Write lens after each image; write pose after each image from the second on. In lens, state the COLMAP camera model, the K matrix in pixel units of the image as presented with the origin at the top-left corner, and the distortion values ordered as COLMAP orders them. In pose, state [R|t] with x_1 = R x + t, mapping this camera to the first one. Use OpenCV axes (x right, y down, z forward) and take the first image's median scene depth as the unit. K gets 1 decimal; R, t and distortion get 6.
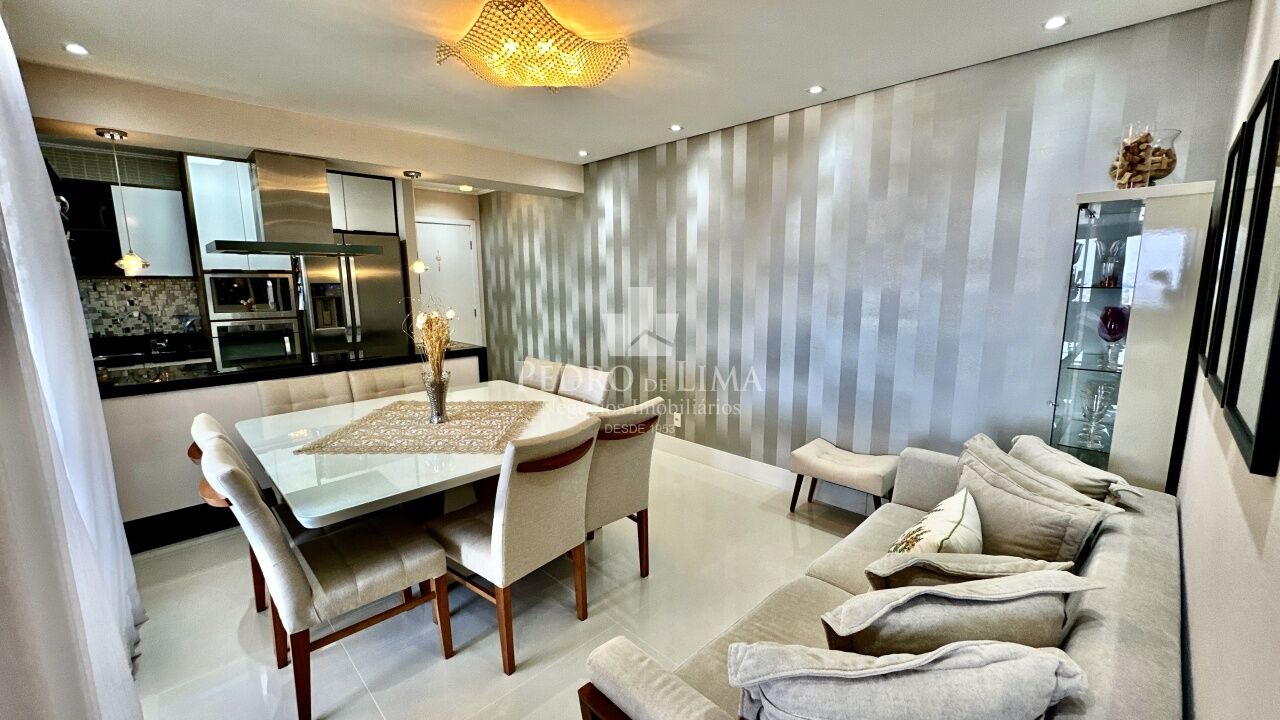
lens RADIAL K [[509.8, 0, 641.2], [0, 509.8, 359.2], [0, 0, 1]] dist [-0.004646, 0.000691]
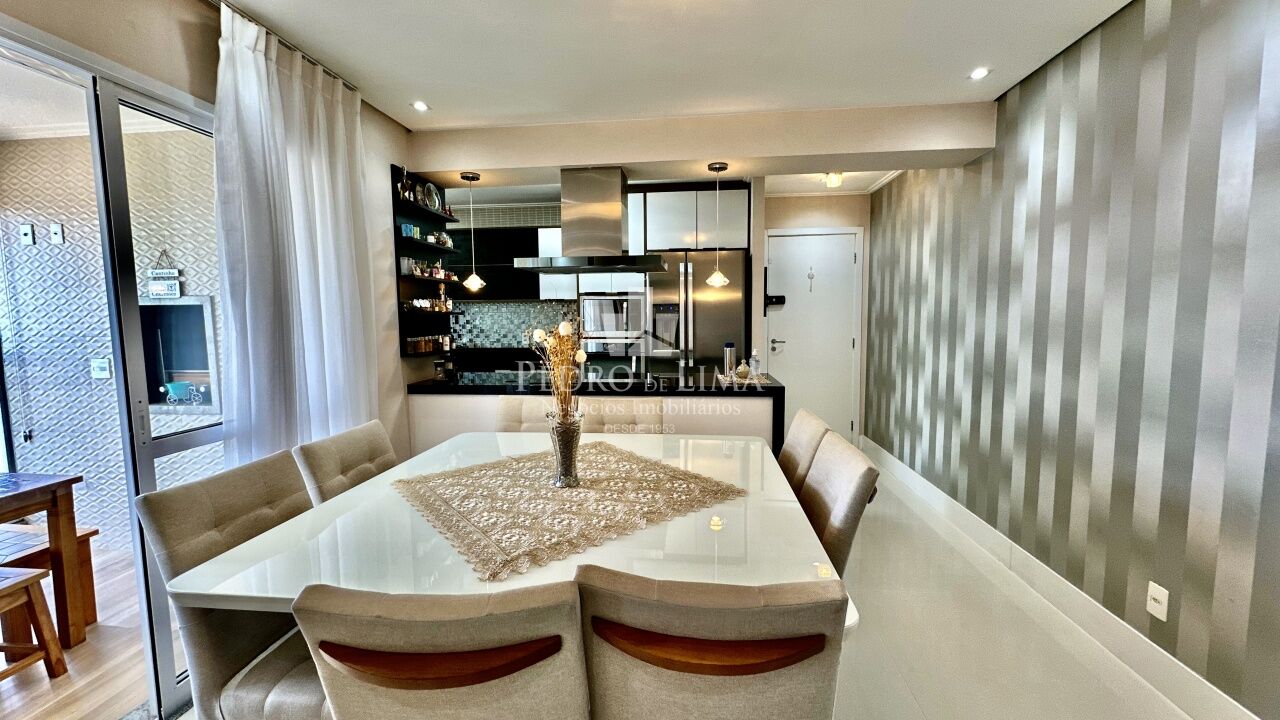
lens RADIAL K [[509.8, 0, 645.7], [0, 509.8, 360.7], [0, 0, 1]] dist [-0.004646, 0.000691]
pose [[0.633523, 0.064182, -0.771057, 0.106561], [-0.114503, 0.993358, -0.011393, -0.026291], [0.765204, 0.095506, 0.636664, 0.351399]]
